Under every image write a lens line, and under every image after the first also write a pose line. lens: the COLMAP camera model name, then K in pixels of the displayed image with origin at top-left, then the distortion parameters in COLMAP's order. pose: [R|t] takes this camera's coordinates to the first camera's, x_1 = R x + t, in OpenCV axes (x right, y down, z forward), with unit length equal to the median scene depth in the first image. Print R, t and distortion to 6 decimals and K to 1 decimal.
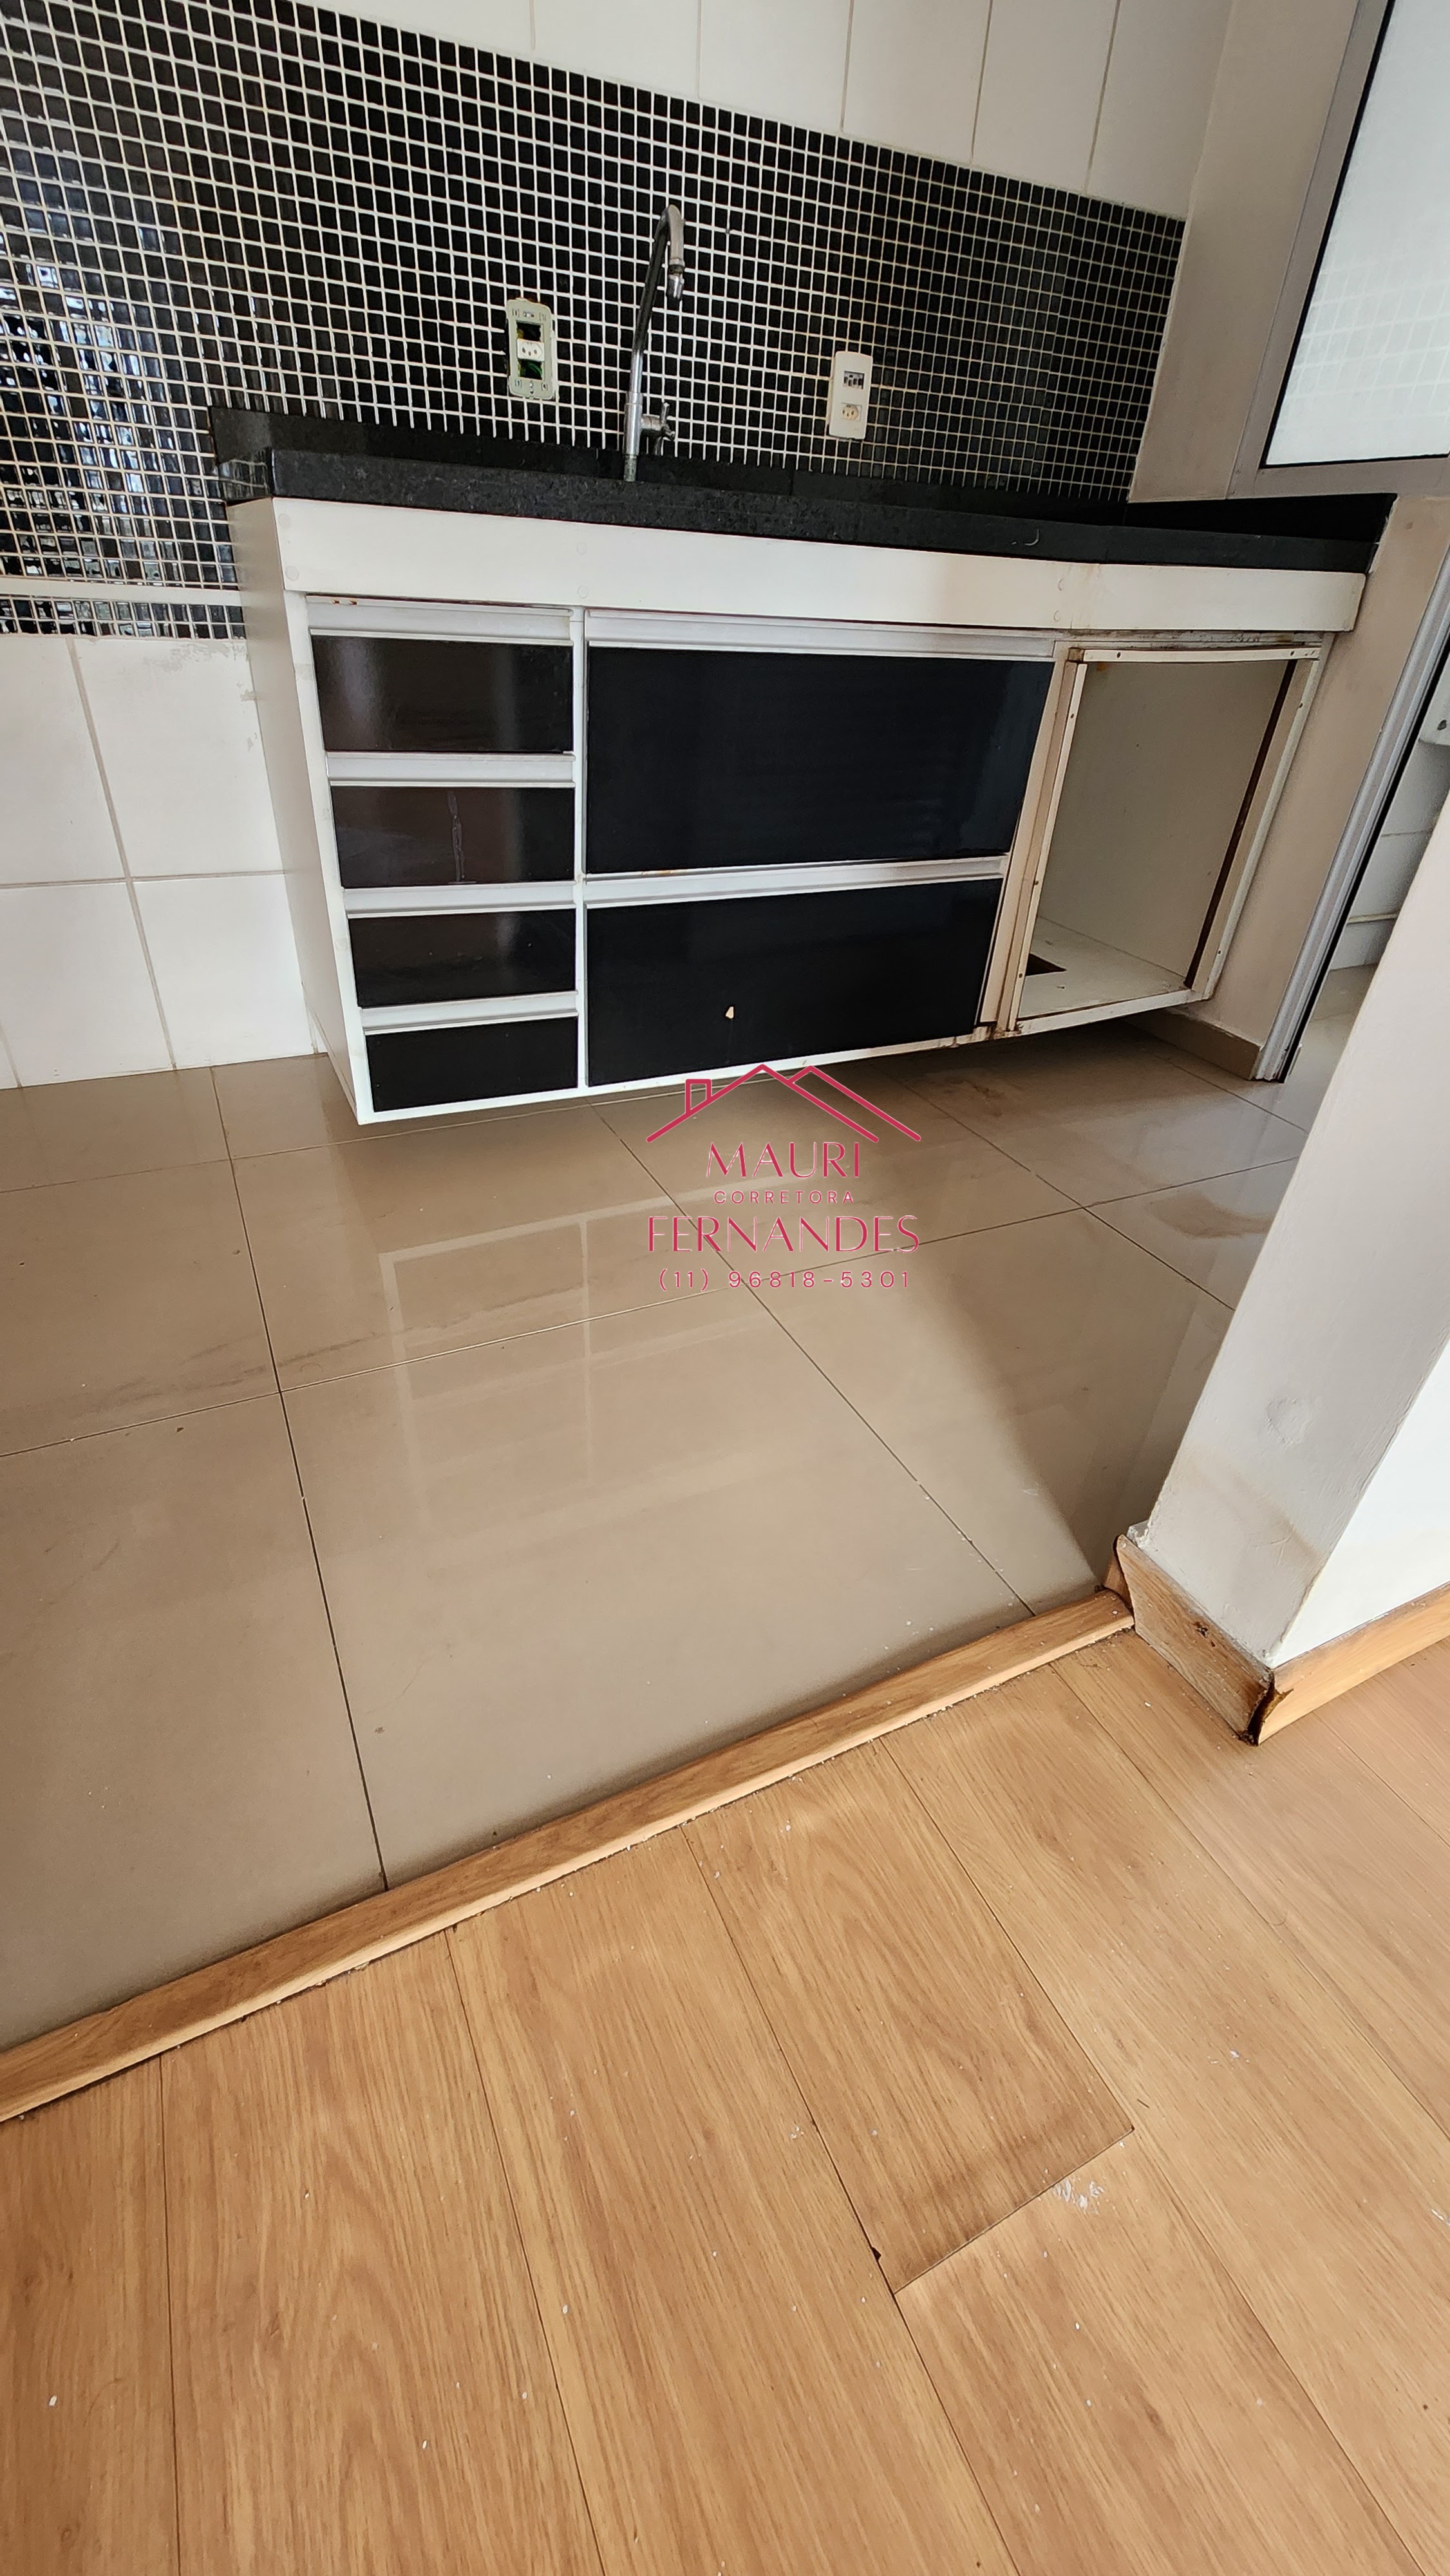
lens RADIAL K [[1058.9, 0, 714.4], [0, 1058.9, 1283.9], [0, 0, 1]] dist [0.001284, 0.000026]
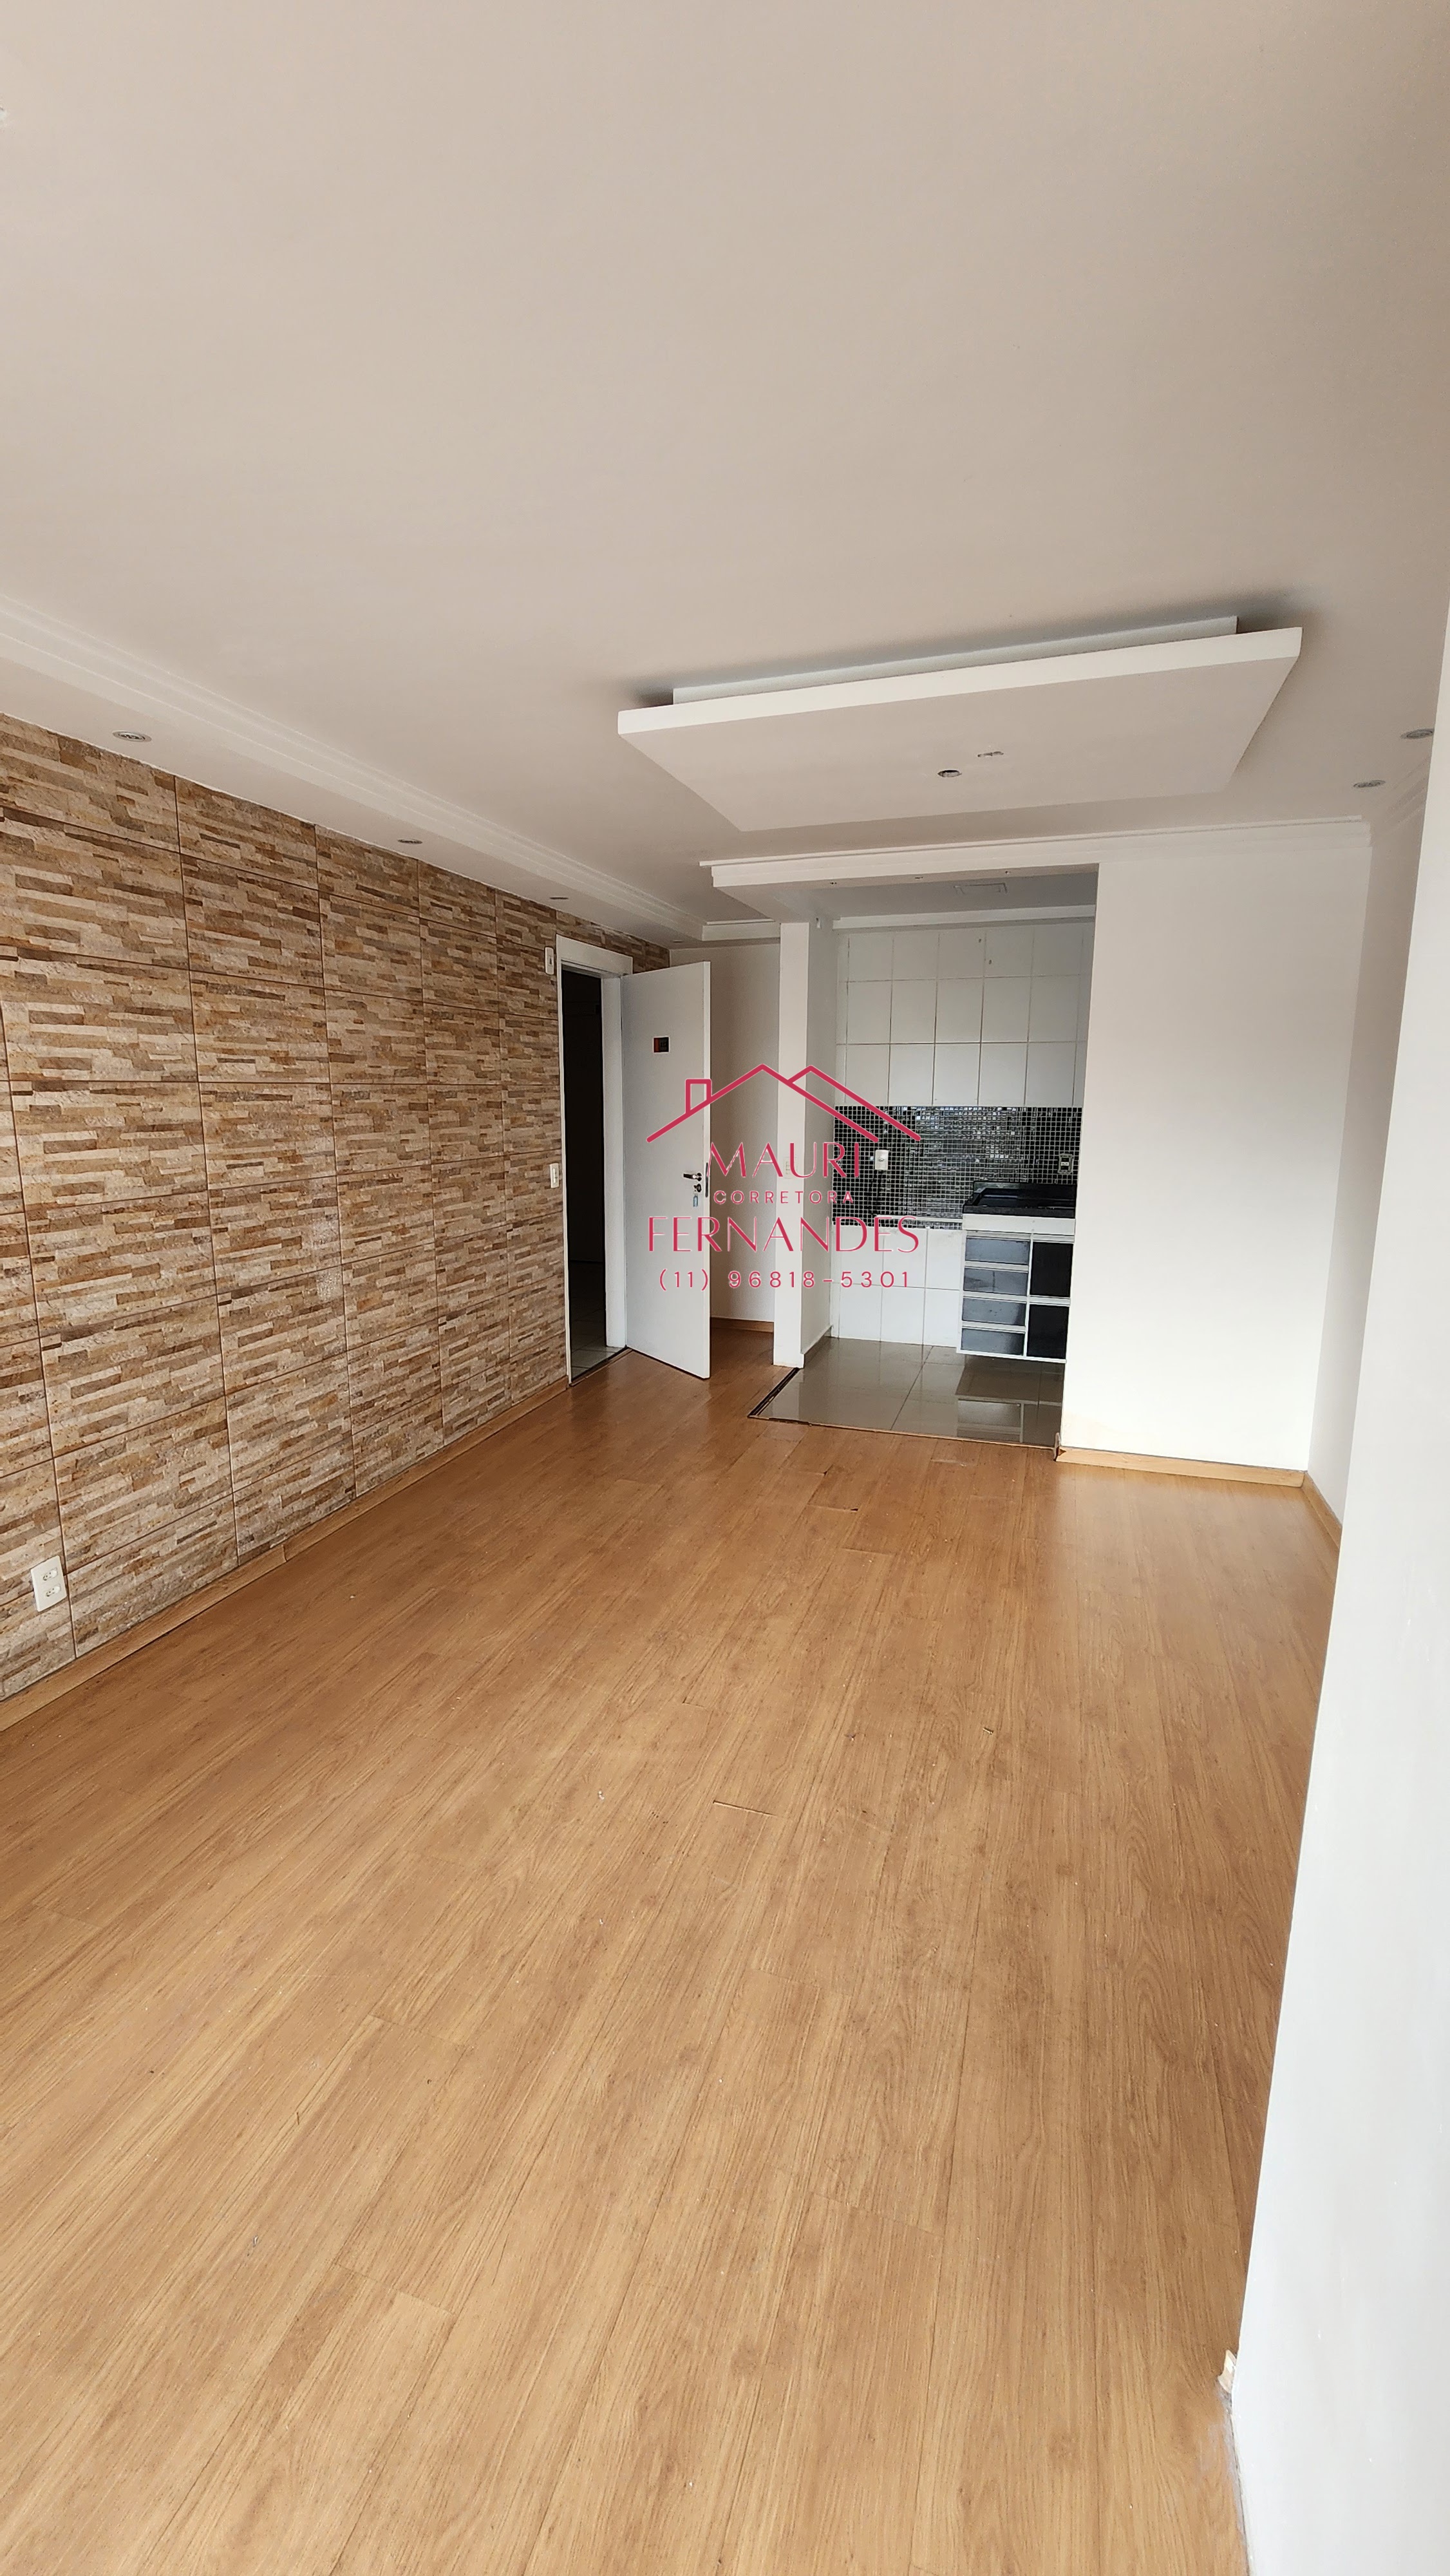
lens RADIAL K [[1058.9, 0, 713.6], [0, 1058.9, 1272.9], [0, 0, 1]] dist [0.001284, 0.000026]
pose [[0.718539, 0.070614, -0.691893, 1.589460], [-0.356753, 0.891402, -0.279516, 0.937504], [0.597017, 0.447678, 0.665699, -2.071385]]
